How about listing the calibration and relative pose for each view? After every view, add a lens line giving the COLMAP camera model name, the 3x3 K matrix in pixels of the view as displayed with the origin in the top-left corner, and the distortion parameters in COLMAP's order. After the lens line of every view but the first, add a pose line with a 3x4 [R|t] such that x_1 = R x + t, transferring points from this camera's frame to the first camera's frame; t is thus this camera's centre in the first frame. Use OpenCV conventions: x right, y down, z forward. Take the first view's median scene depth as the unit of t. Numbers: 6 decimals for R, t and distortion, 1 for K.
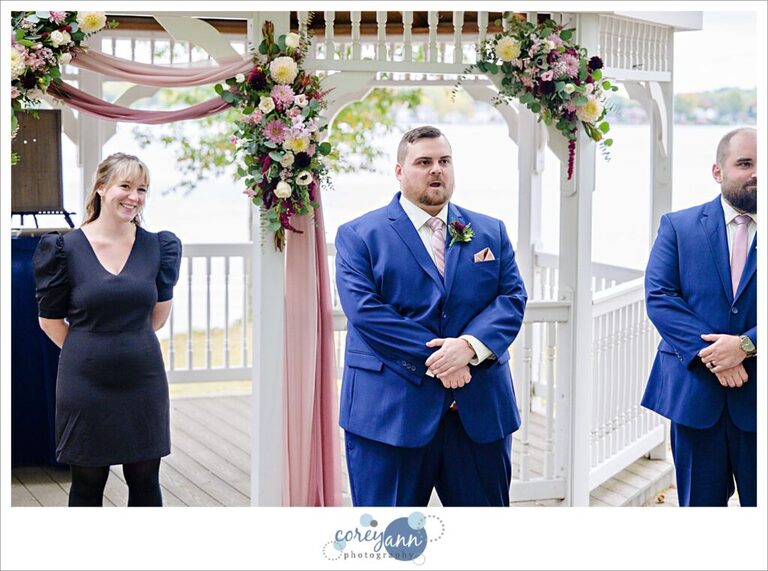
lens RADIAL K [[1723.8, 0, 382.9], [0, 1723.8, 282.0], [0, 0, 1]] dist [0.106854, 0.000000]
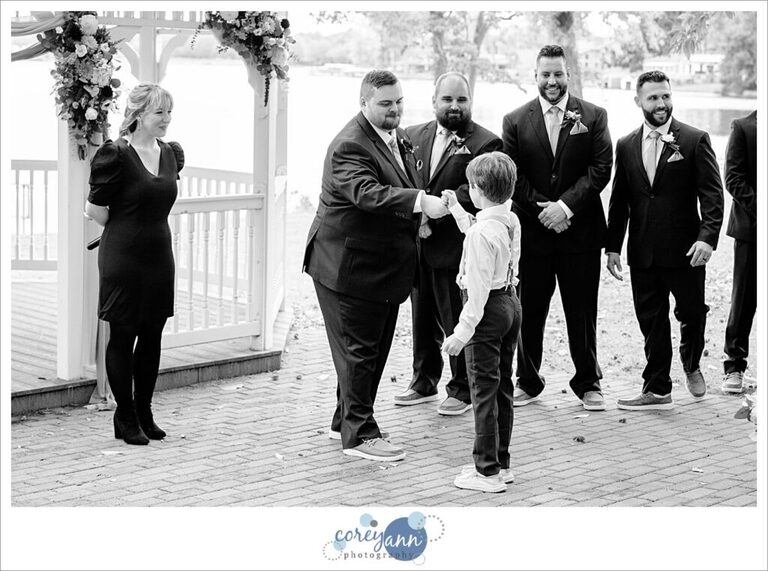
lens RADIAL K [[1566.6, 0, 384.3], [0, 1566.6, 287.4], [0, 0, 1]] dist [-0.030427, 0.000000]
pose [[0.916272, -0.039896, 0.398565, -0.323216], [0.014698, 0.997706, 0.066081, 0.004336], [-0.400287, -0.054690, 0.914757, -0.208093]]
